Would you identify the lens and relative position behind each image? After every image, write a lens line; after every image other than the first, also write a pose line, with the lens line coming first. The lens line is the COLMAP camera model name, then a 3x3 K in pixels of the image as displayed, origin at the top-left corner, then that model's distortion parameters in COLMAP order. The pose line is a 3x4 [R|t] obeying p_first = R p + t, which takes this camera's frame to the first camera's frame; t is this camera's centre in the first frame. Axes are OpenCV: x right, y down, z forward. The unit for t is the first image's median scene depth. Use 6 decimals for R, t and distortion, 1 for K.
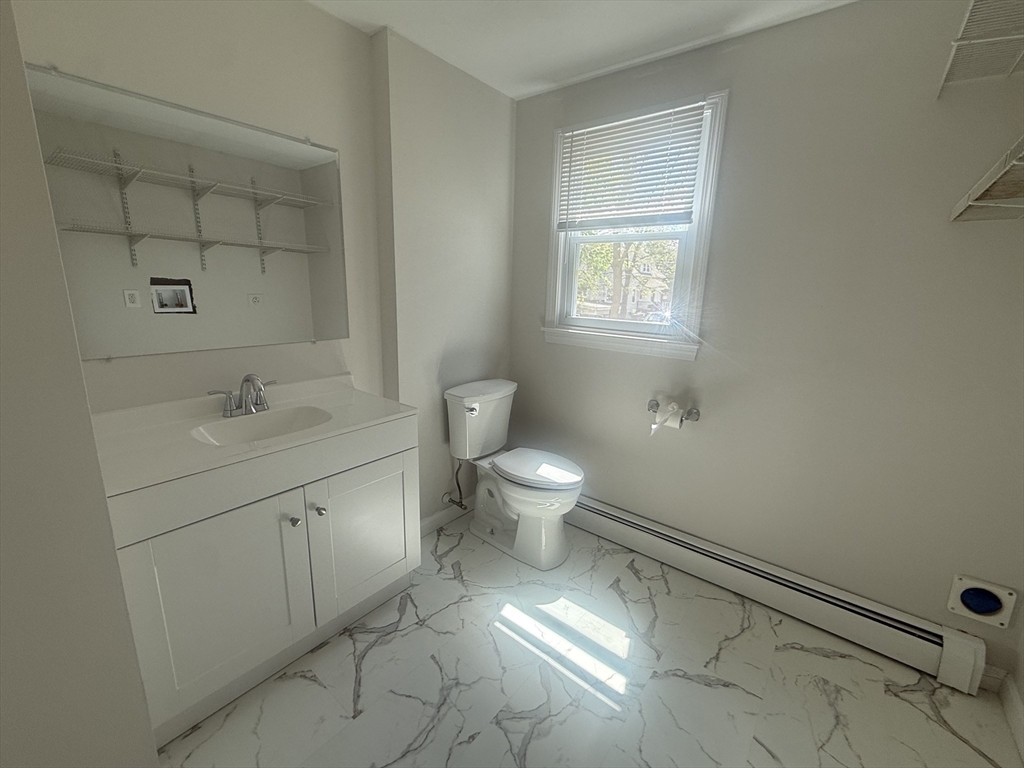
lens RADIAL K [[426.8, 0, 512.0], [0, 426.8, 384.0], [0, 0, 1]] dist [0.000367, 0.000091]
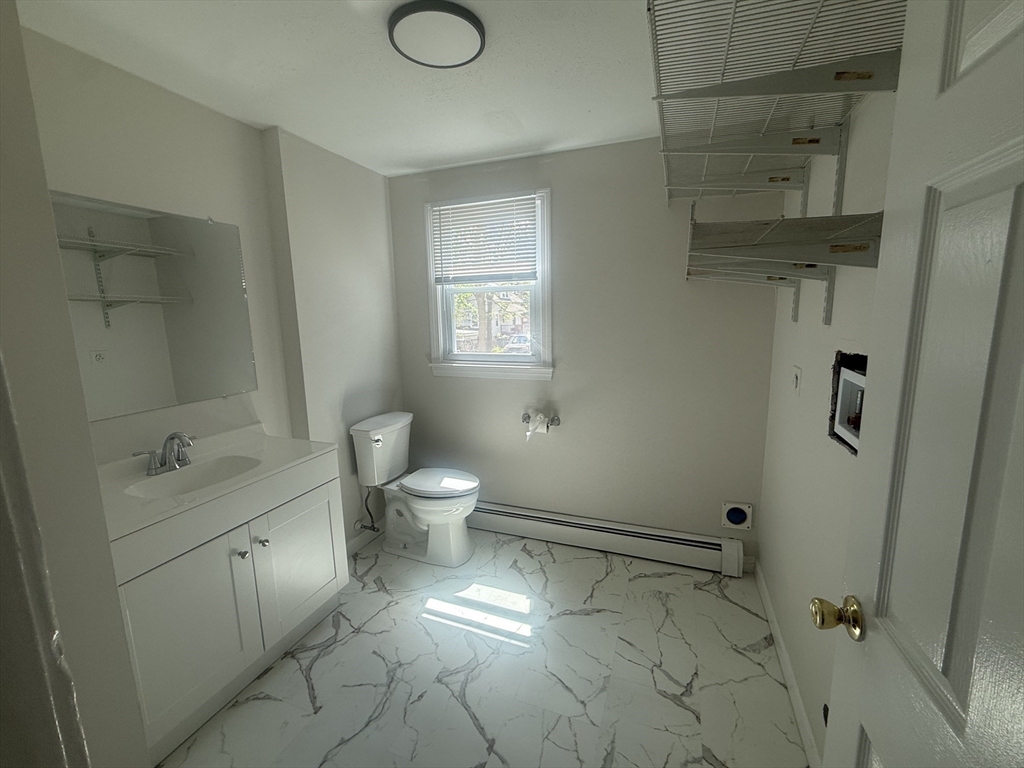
lens RADIAL K [[426.8, 0, 512.0], [0, 426.8, 384.0], [0, 0, 1]] dist [0.000367, 0.000091]
pose [[0.951533, -0.097484, 0.291688, -0.082541], [0.114891, 0.992442, -0.043109, -0.000212], [-0.285281, 0.074532, 0.955541, -0.249058]]
